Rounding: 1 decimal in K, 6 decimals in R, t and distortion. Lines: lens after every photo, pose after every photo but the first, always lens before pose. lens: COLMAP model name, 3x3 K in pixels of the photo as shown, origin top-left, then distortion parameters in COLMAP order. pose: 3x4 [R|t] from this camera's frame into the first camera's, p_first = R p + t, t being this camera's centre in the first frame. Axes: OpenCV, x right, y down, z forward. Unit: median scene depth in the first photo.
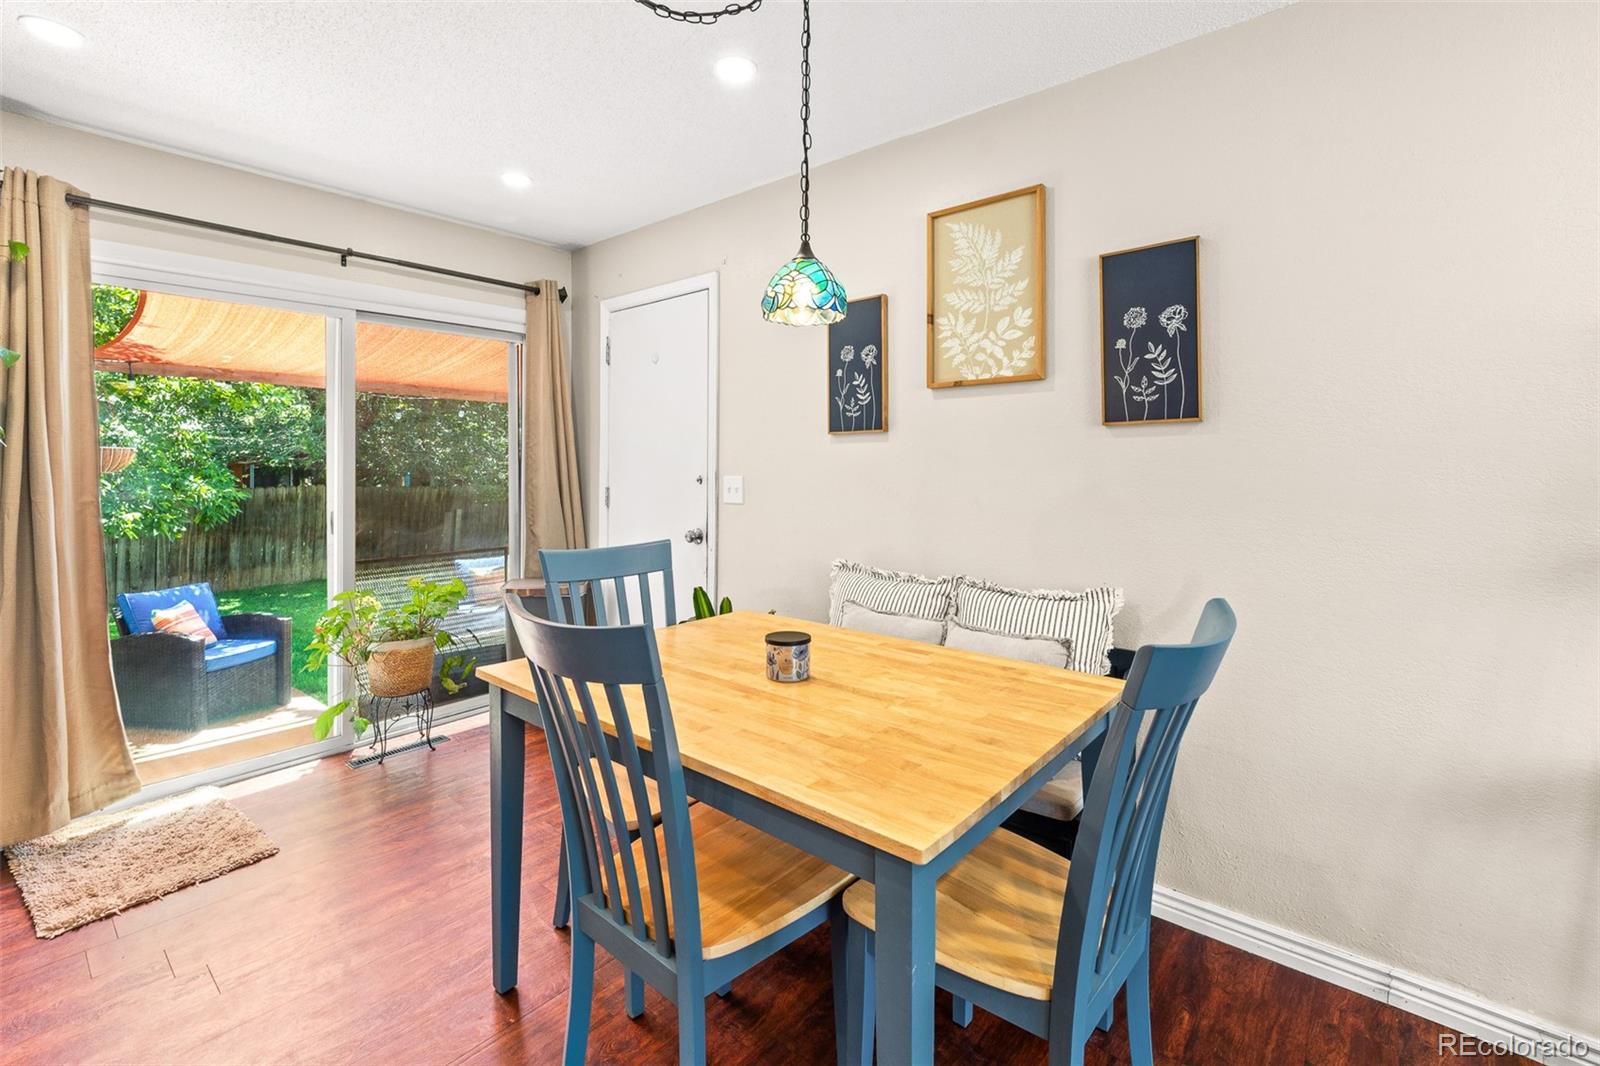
lens RADIAL K [[697.9, 0, 802.4], [0, 697.9, 471.4], [0, 0, 1]] dist [-0.005596, -0.000535]
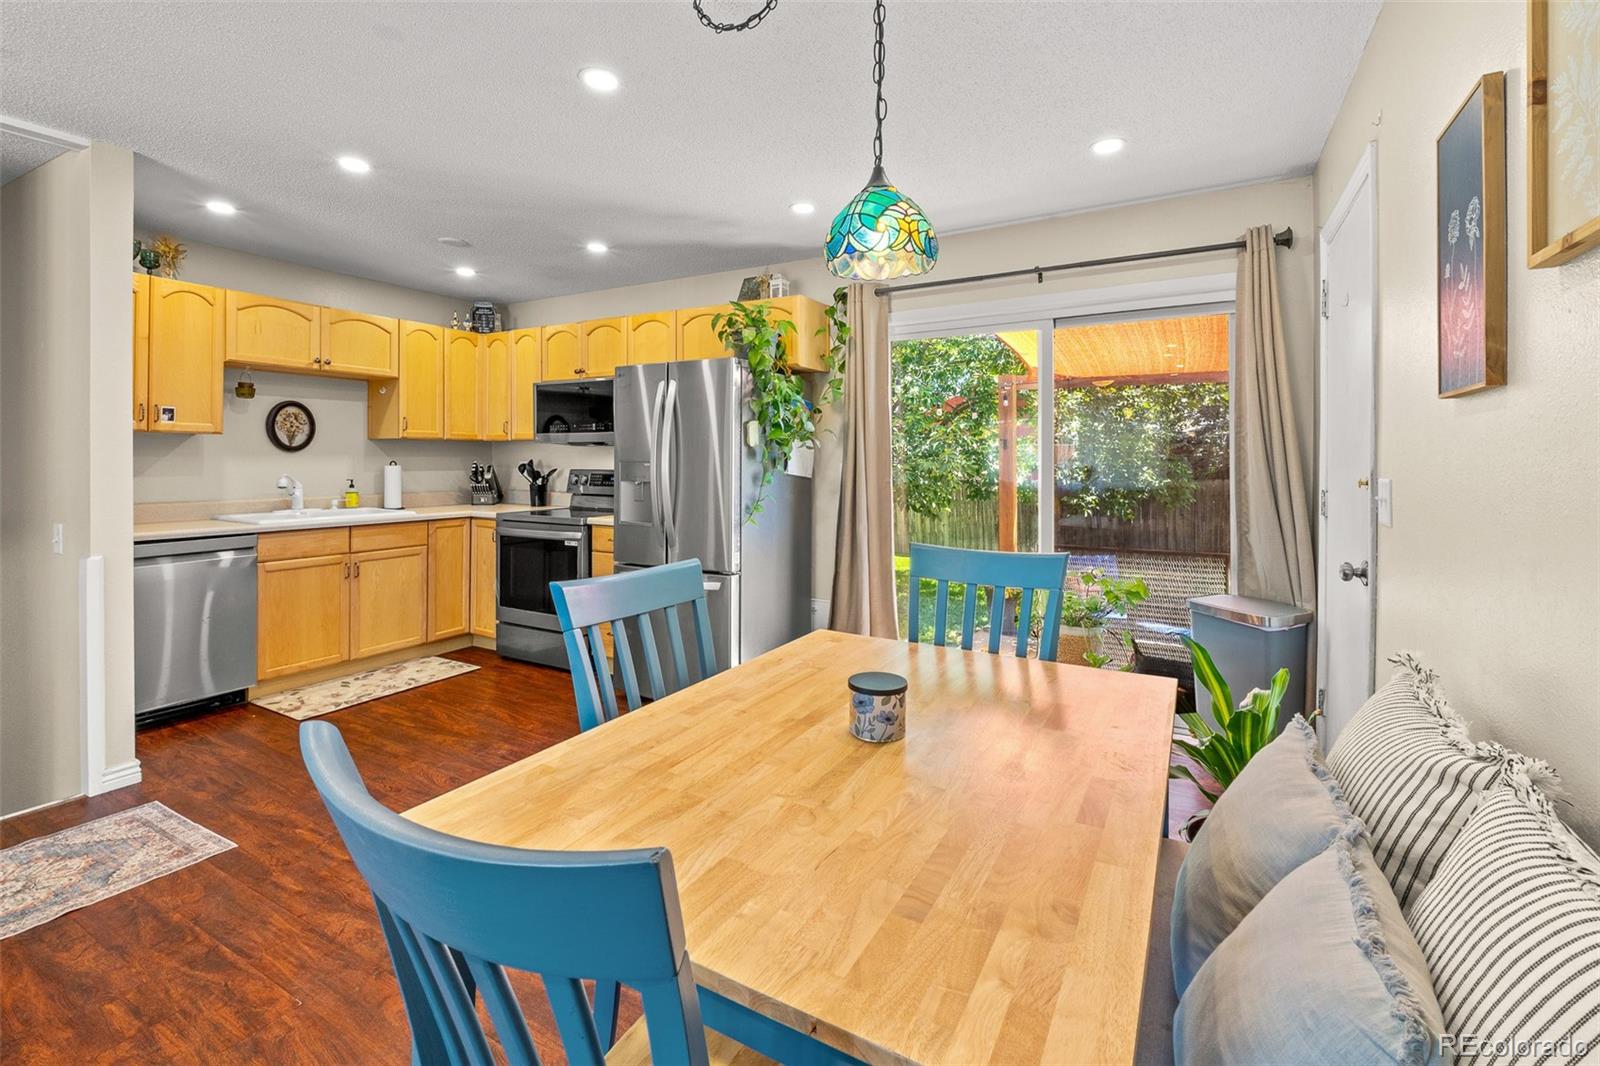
lens RADIAL K [[699.2, 0, 811.3], [0, 699.2, 460.1], [0, 0, 1]] dist [-0.007860, -0.000036]
pose [[0.193482, 0.005599, -0.981088, 0.502977], [-0.008573, 0.999955, 0.004016, -0.008145], [0.981066, 0.007634, 0.193521, 0.534178]]
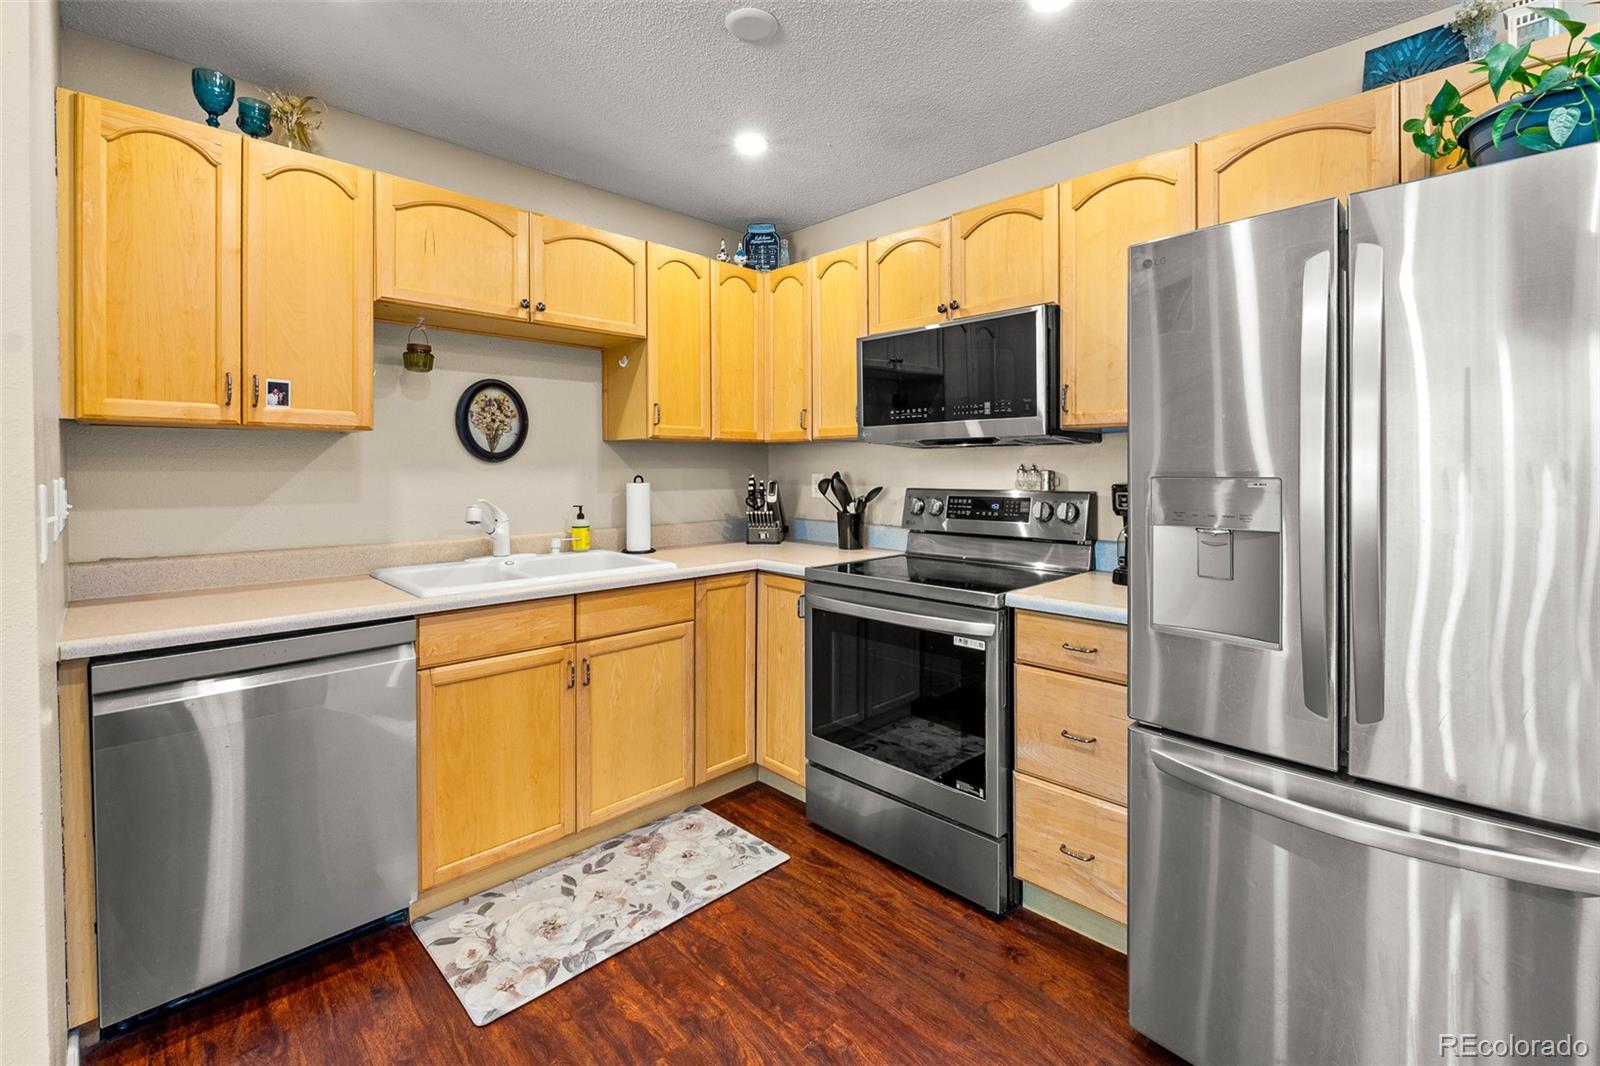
lens RADIAL K [[697.9, 0, 802.4], [0, 697.9, 471.4], [0, 0, 1]] dist [-0.005596, -0.000535]
pose [[-0.095630, 0.007616, -0.995388, -0.447982], [-0.000941, 0.999970, 0.007742, -0.004577], [0.995416, 0.001677, -0.095620, 0.166571]]
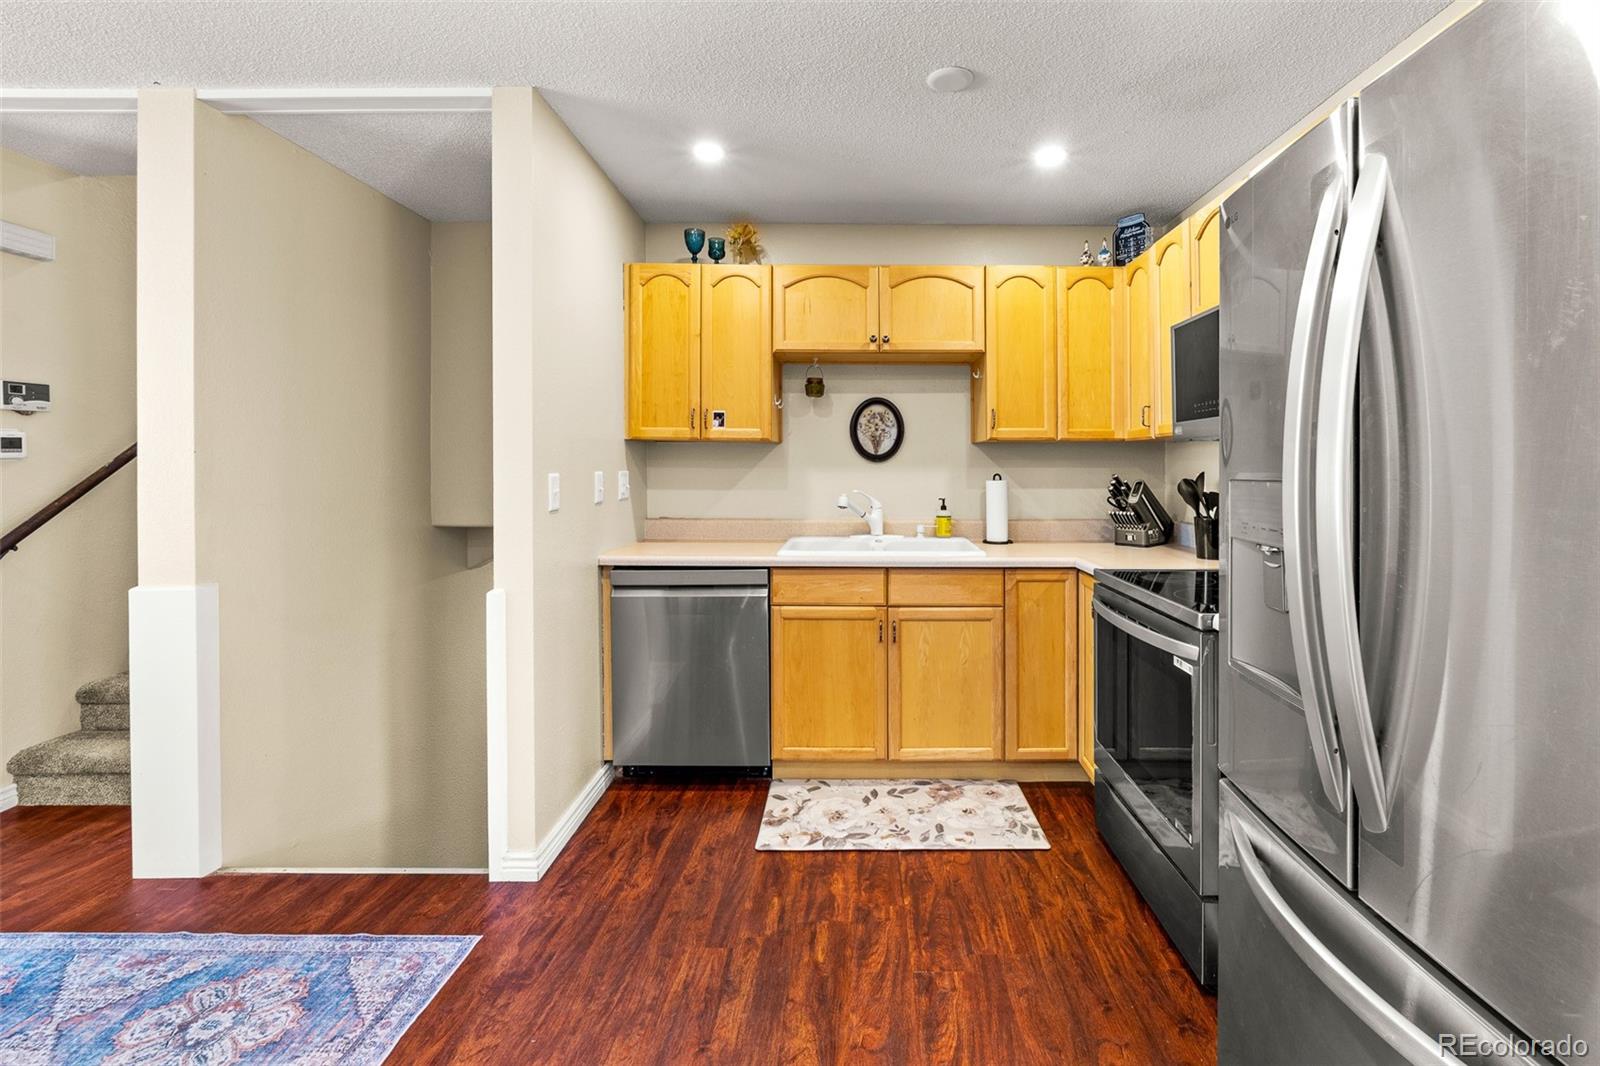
lens RADIAL K [[698.3, 0, 859.5], [0, 698.3, 461.4], [0, 0, 1]] dist [-0.005074, -0.000934]
pose [[-0.763178, -0.003616, -0.646178, -0.555961], [-0.002337, 0.999993, -0.002836, -0.007195], [0.646184, -0.000654, -0.763181, 0.633714]]
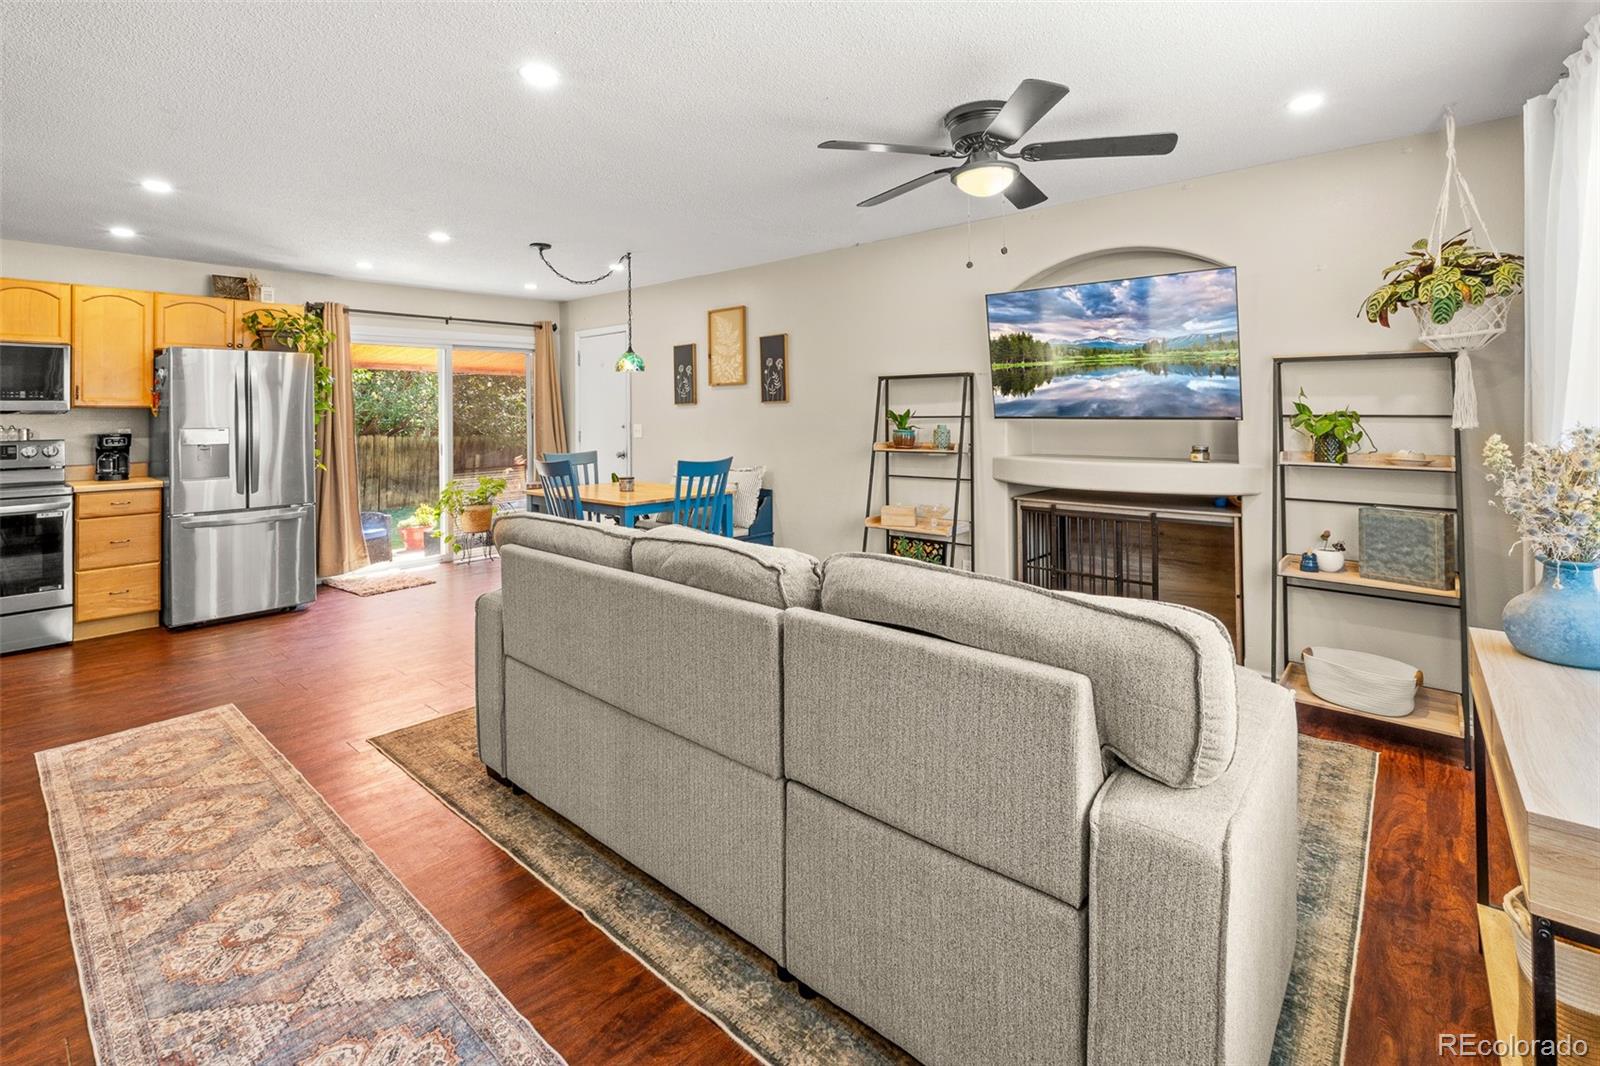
lens RADIAL K [[706.2, 0, 799.3], [0, 706.2, 417.9], [0, 0, 1]] dist [-0.001703, -0.000086]
pose [[0.999892, -0.009364, -0.011297, 0.521321], [0.009306, 0.999943, -0.005248, 0.003307], [0.011346, 0.005142, 0.999922, -1.390593]]
